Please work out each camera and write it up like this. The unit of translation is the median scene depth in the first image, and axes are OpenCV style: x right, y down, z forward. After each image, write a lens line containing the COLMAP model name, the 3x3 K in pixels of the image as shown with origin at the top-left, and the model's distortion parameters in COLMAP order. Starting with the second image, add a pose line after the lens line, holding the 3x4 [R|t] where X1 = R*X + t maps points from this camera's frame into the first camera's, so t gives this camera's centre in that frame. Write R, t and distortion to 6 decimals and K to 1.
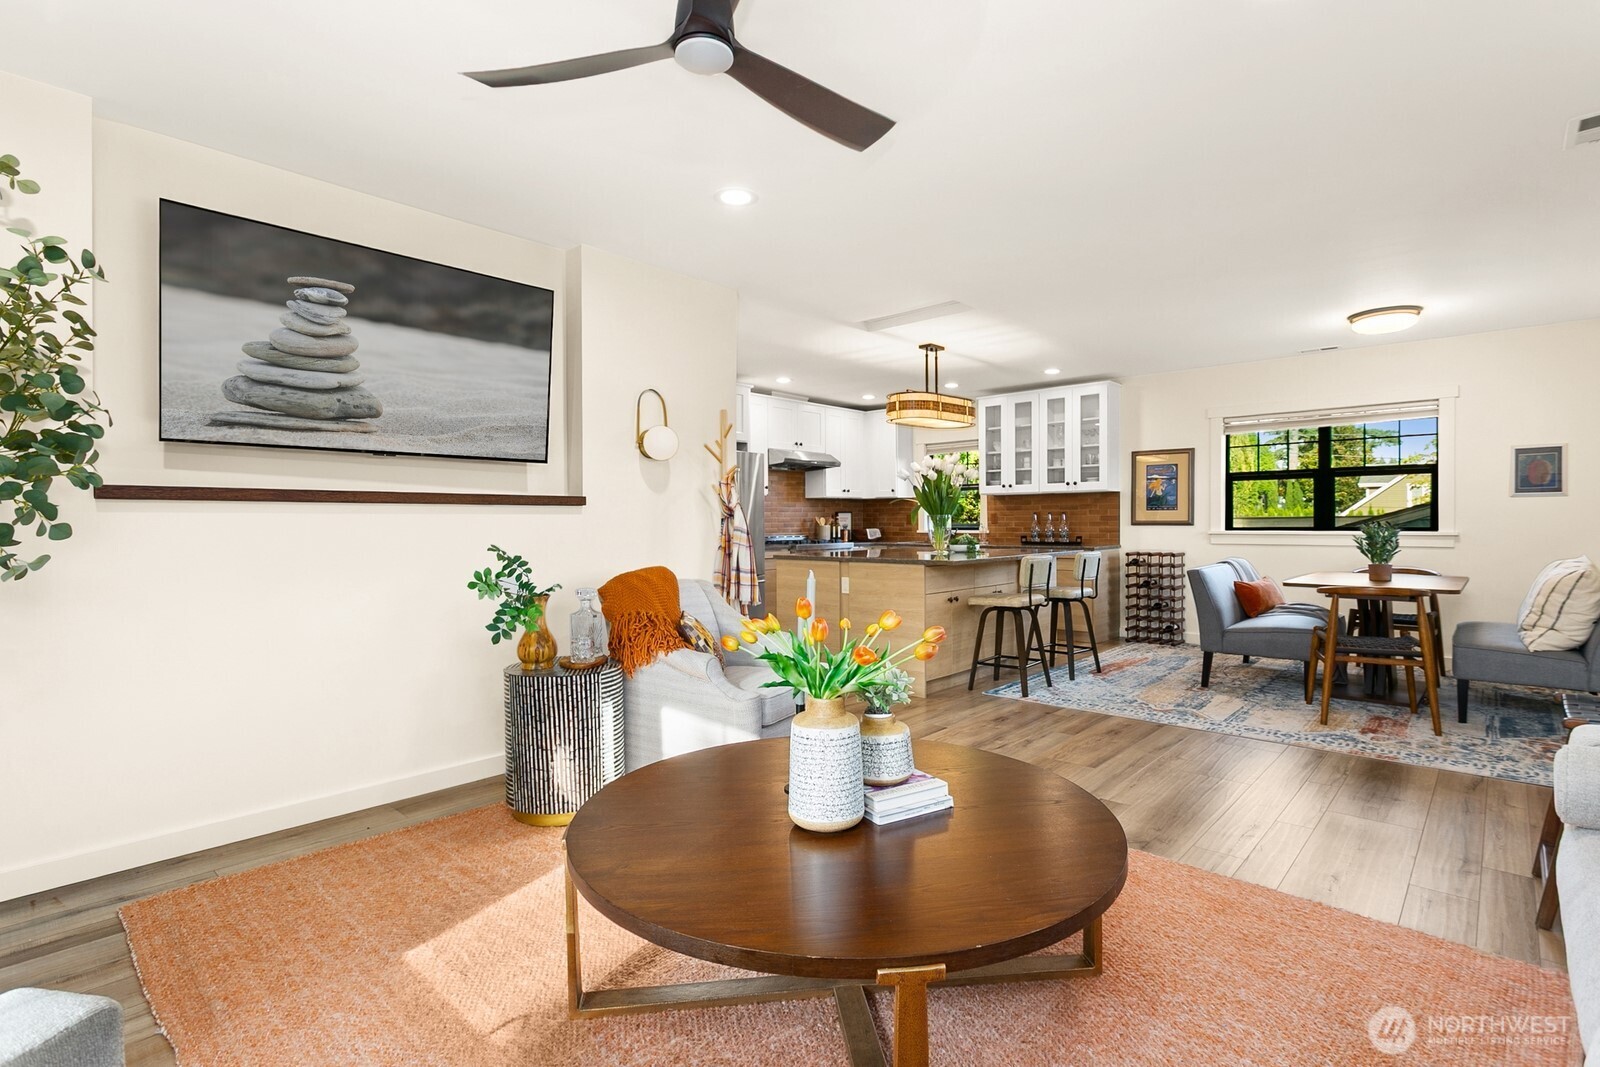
lens RADIAL K [[769.3, 0, 803.6], [0, 769.3, 530.8], [0, 0, 1]] dist [0.002256, 0.000586]
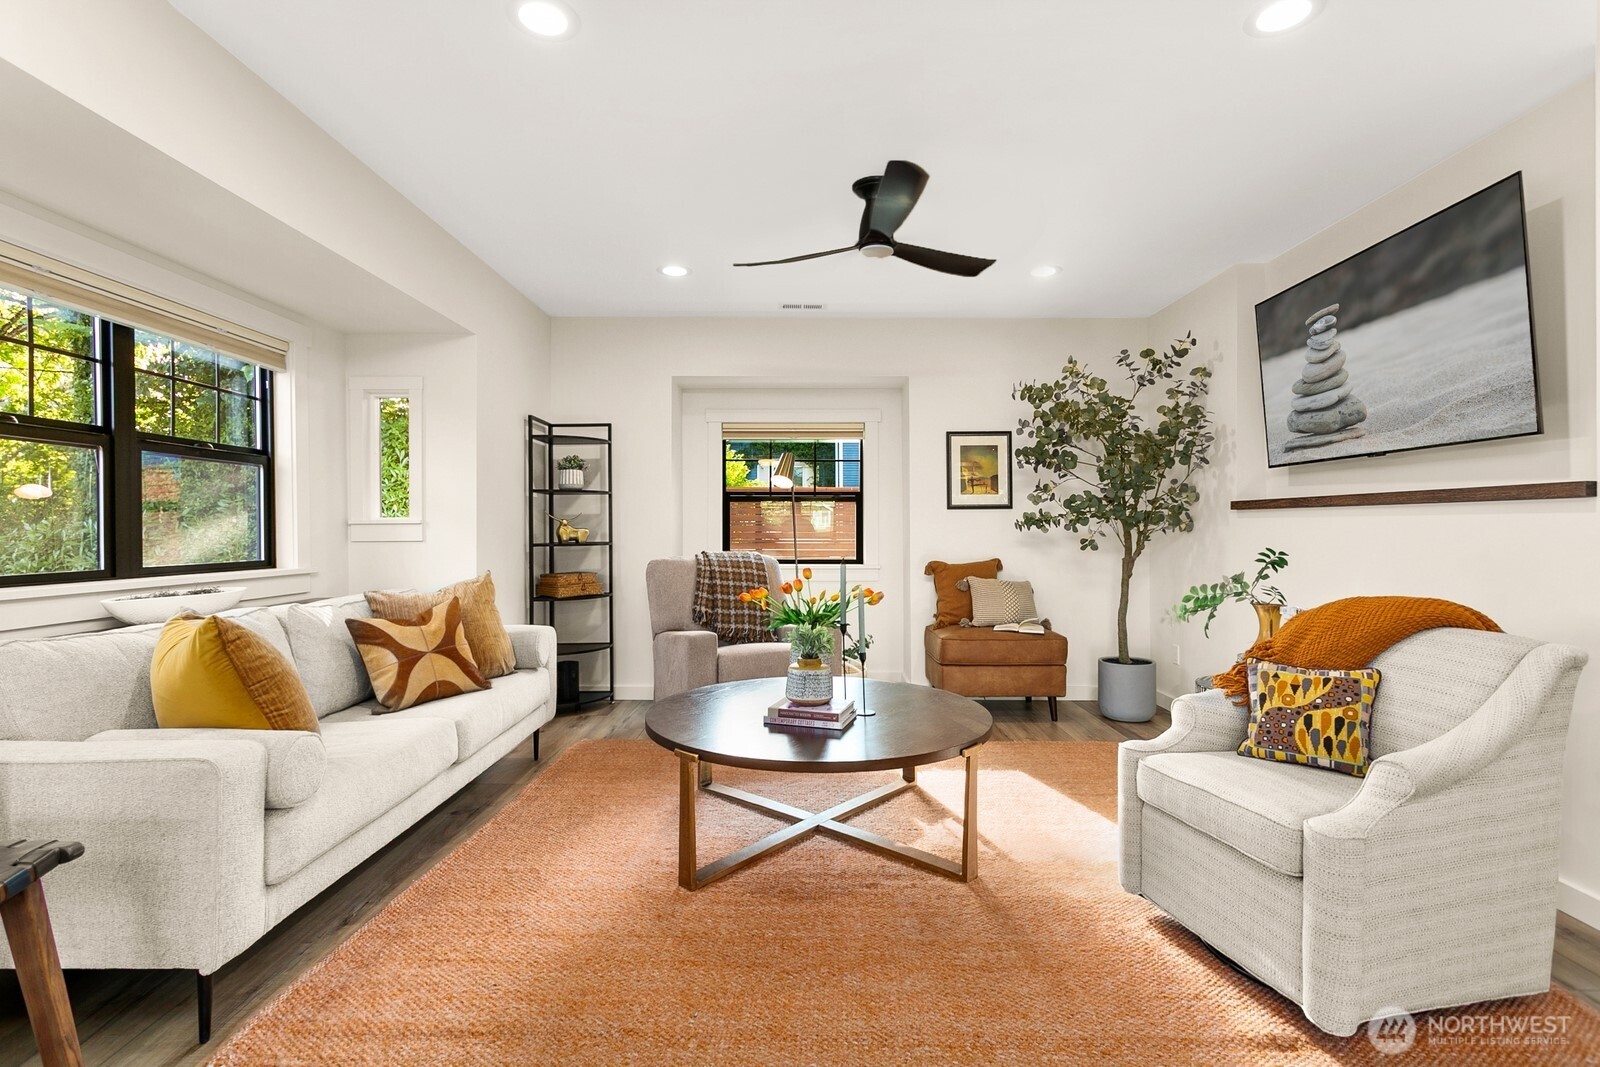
lens RADIAL K [[757.7, 0, 795.6], [0, 757.7, 535.3], [0, 0, 1]] dist [0.001431, 0.000167]
pose [[-0.746067, 0.012158, -0.665759, 0.339882], [-0.006263, 0.999661, 0.025274, -0.009464], [0.665841, 0.023026, -0.745738, 0.645881]]
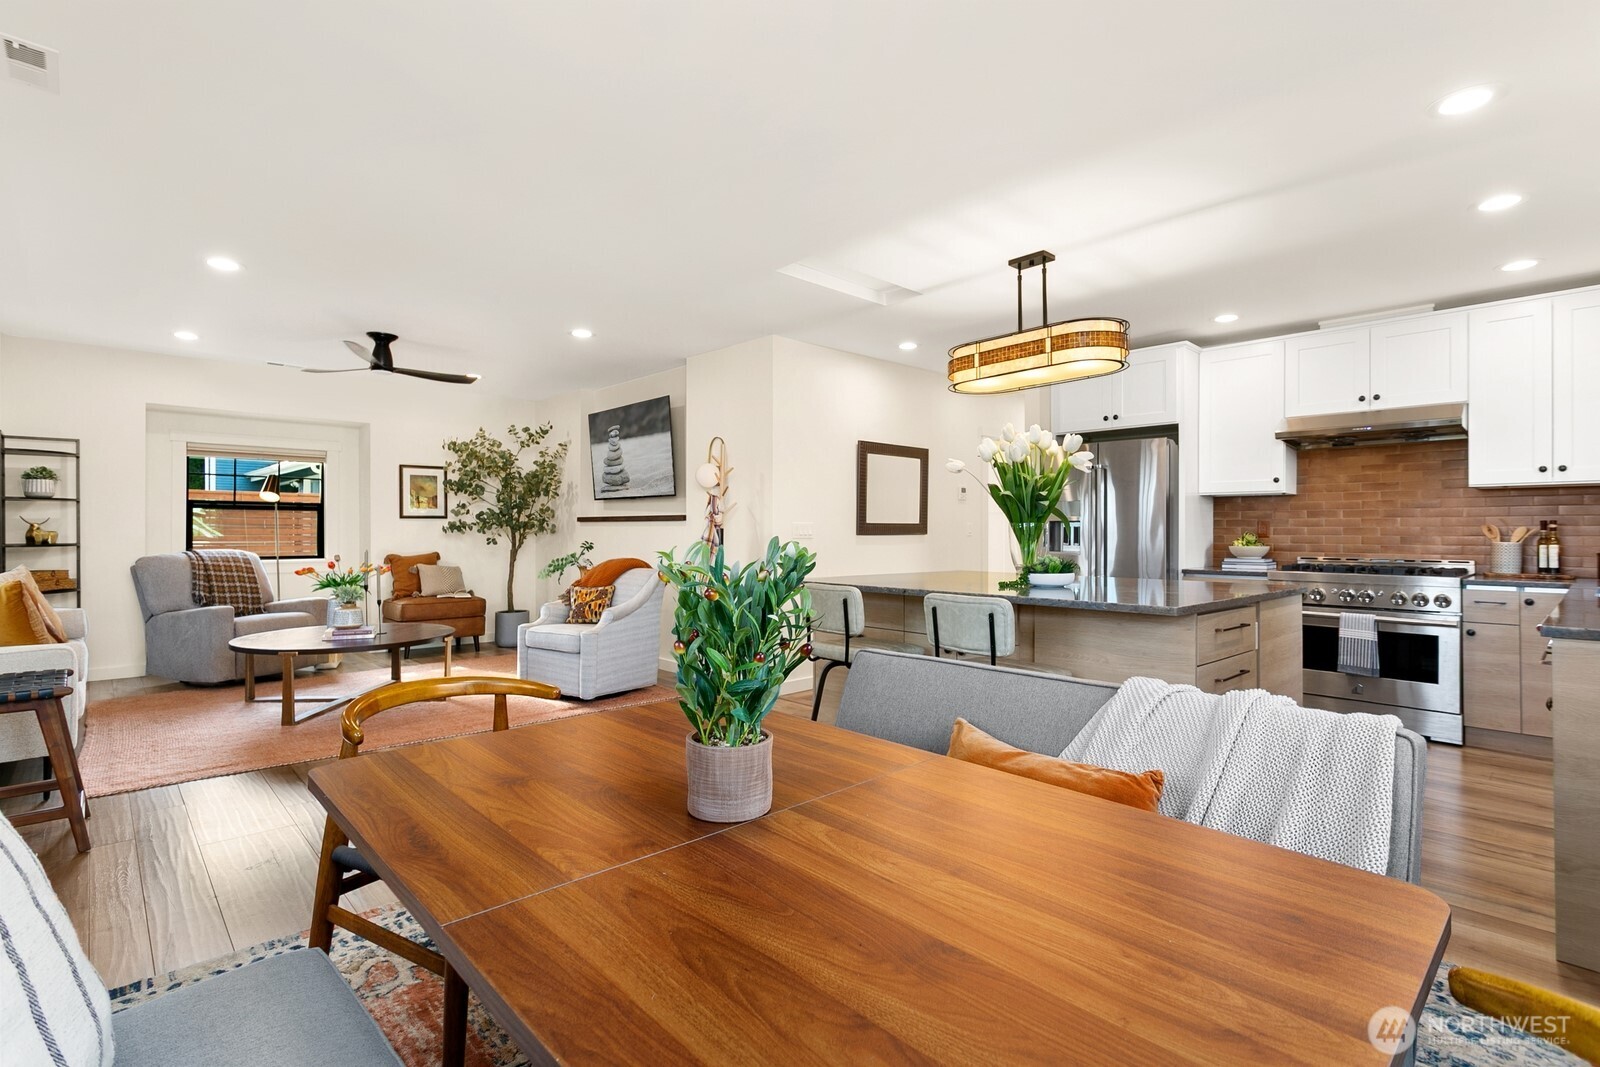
lens RADIAL K [[762.0, 0, 807.9], [0, 762.0, 517.5], [0, 0, 1]] dist [0.001767, 0.000415]
pose [[-0.072759, -0.013966, -0.997252, 0.802284], [-0.015548, 0.999796, -0.012868, -0.014014], [0.997228, 0.014569, -0.072961, 0.860493]]
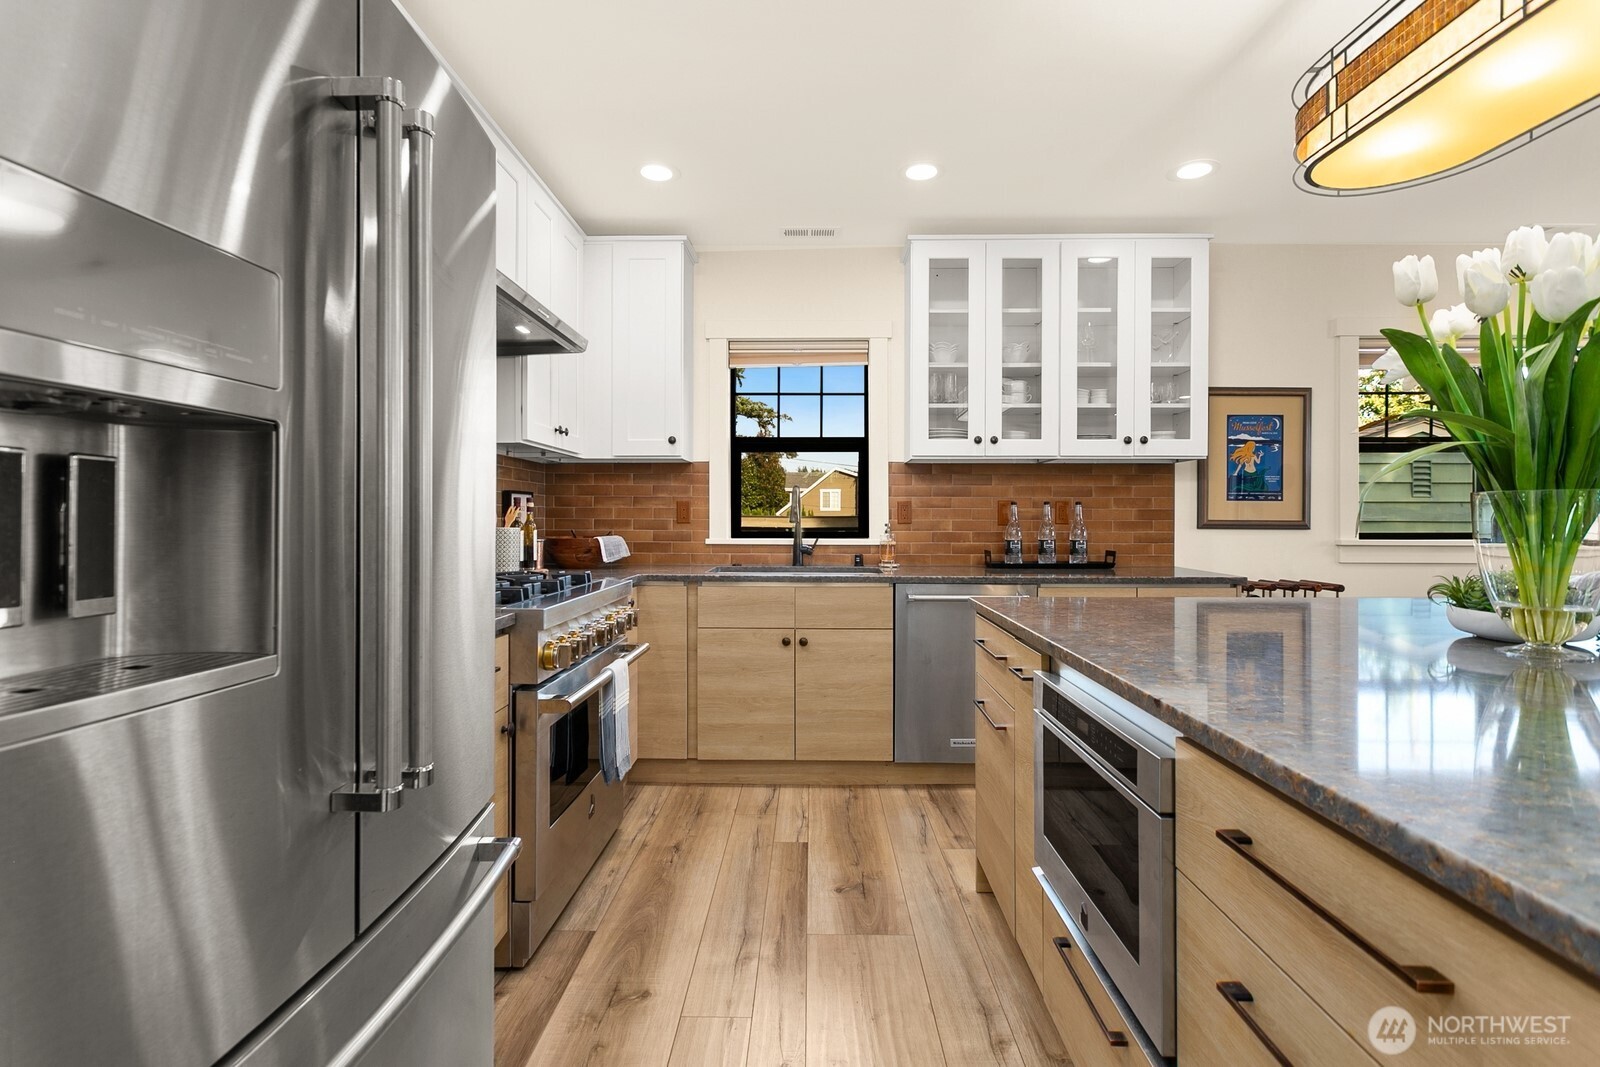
lens RADIAL K [[762.0, 0, 807.9], [0, 762.0, 517.5], [0, 0, 1]] dist [0.001767, 0.000415]
pose [[0.744018, 0.008509, 0.668106, -0.140128], [0.001357, 0.999898, -0.014247, -0.009441], [-0.668158, 0.011507, 0.743930, 0.966773]]
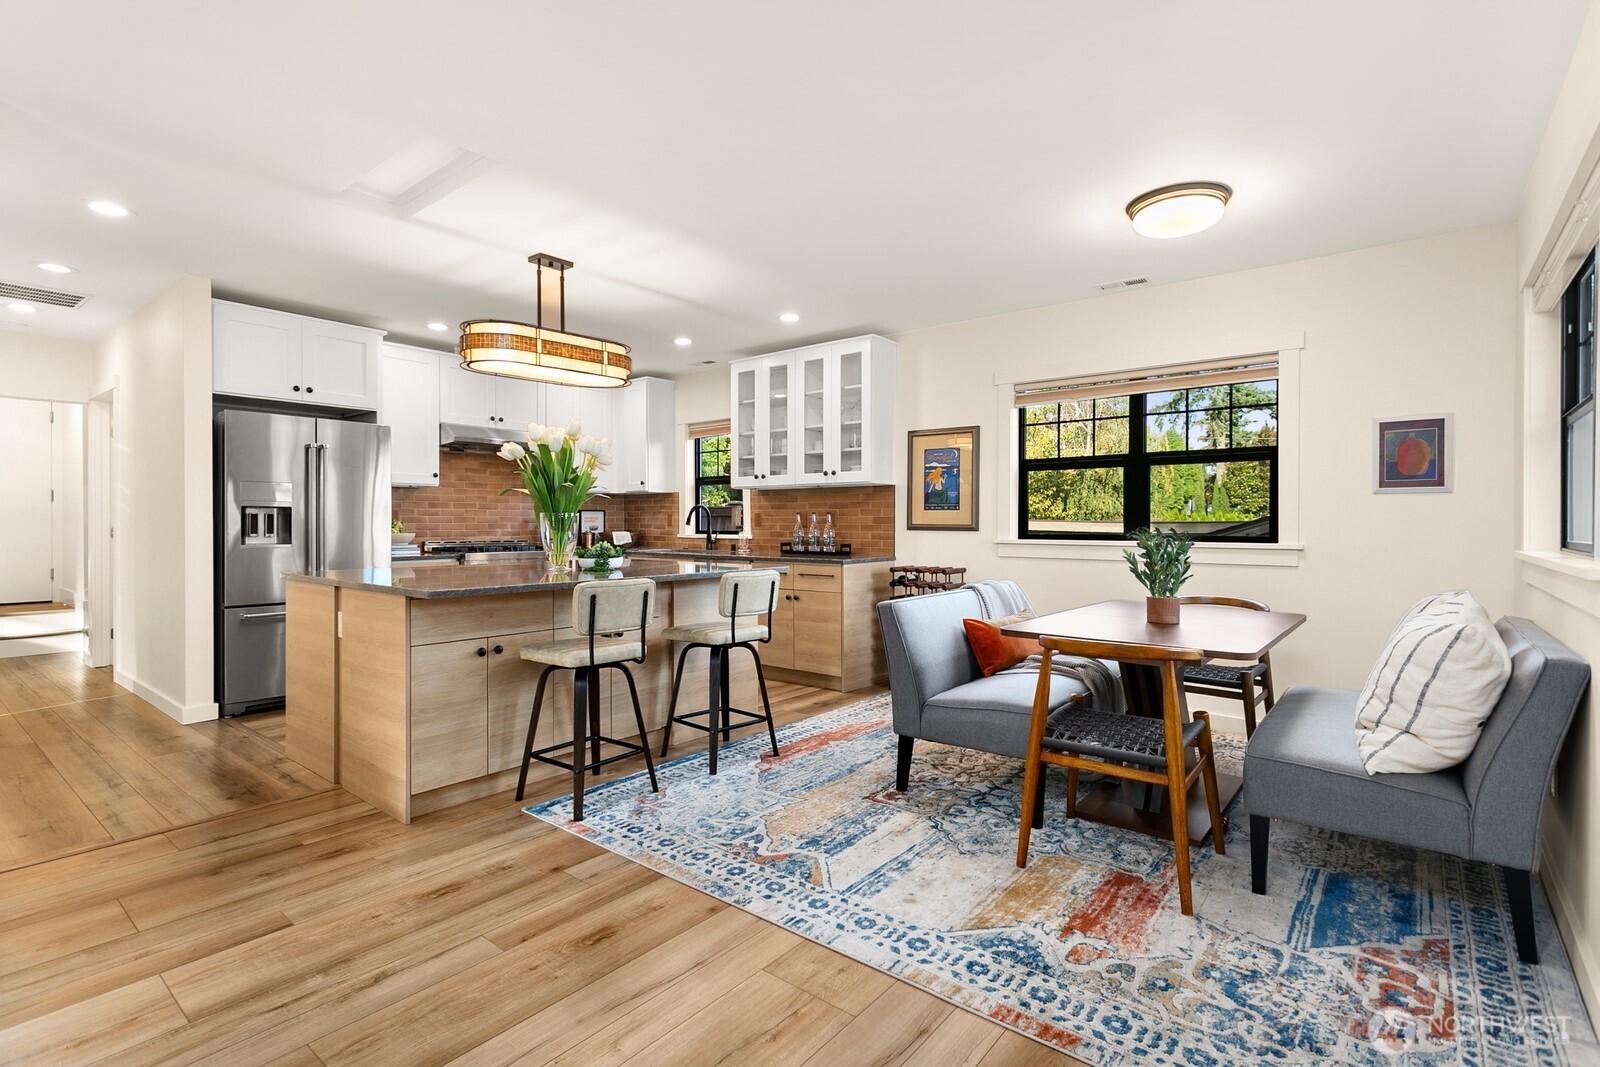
lens RADIAL K [[756.2, 0, 807.0], [0, 756.2, 529.2], [0, 0, 1]] dist [0.001981, 0.000920]
pose [[0.998364, 0.007490, 0.056683, 0.350362], [-0.007334, 0.999969, -0.002955, -0.006348], [-0.056704, 0.002535, 0.998388, 0.333153]]
